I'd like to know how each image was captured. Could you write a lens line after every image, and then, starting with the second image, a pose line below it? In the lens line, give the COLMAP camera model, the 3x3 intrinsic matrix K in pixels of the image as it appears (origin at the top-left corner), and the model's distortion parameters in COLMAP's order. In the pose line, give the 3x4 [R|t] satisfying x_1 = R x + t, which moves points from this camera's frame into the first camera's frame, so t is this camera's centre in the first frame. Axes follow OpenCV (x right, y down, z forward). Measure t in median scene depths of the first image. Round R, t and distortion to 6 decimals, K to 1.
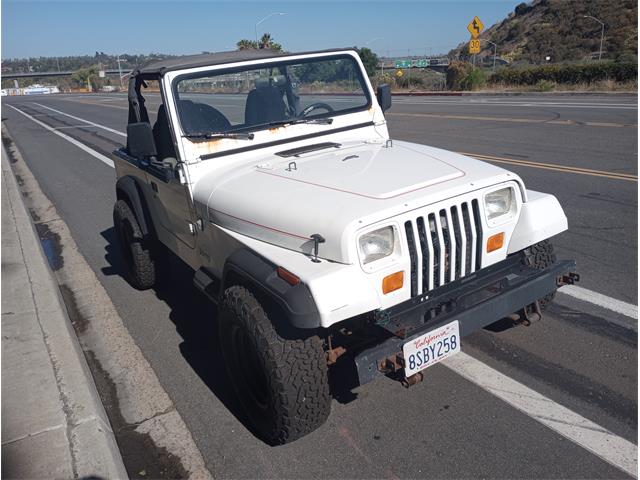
lens RADIAL K [[527.1, 0, 315.9], [0, 527.1, 239.0], [0, 0, 1]] dist [0.058272, -0.052705]
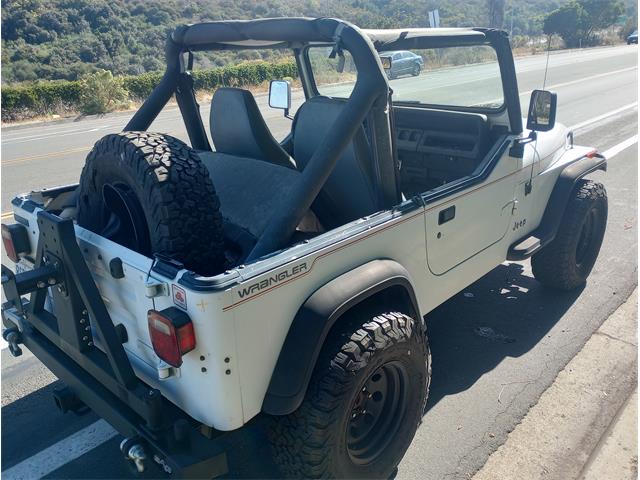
lens RADIAL K [[527.1, 0, 315.9], [0, 527.1, 239.0], [0, 0, 1]] dist [0.058272, -0.052705]
pose [[-0.257723, -0.245422, 0.934530, -1.064104], [0.374257, 0.866344, 0.330727, -0.422167], [-0.890792, 0.434990, -0.131426, 1.515823]]
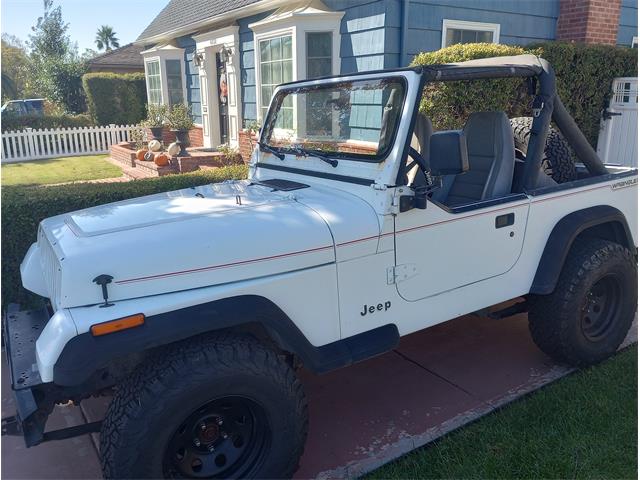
lens RADIAL K [[527.1, 0, 315.9], [0, 527.1, 239.0], [0, 0, 1]] dist [0.058272, -0.052705]
pose [[-0.004322, 0.347780, -0.937566, 0.896567], [-0.290401, 0.896733, 0.333972, -0.425365], [0.956895, 0.273713, 0.097120, 1.060602]]
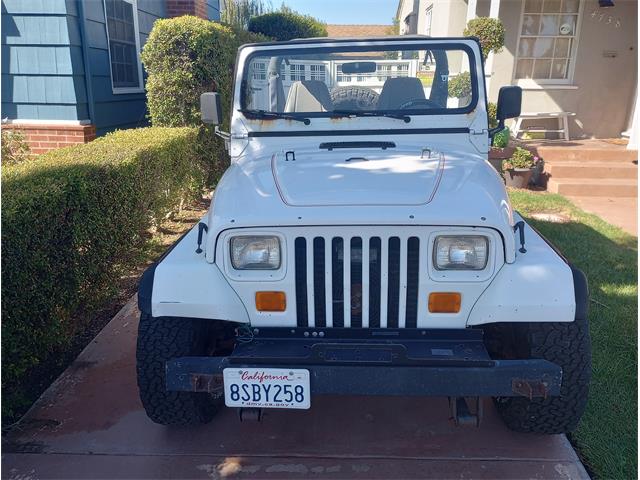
lens RADIAL K [[524.3, 0, 320.0], [0, 524.3, 240.0], [0, 0, 1]] dist [0.073080, -0.086604]
pose [[0.807935, 0.265566, -0.526038, 0.479379], [-0.255026, 0.962341, 0.094139, -0.087714], [0.531228, 0.058095, 0.845235, 0.230318]]
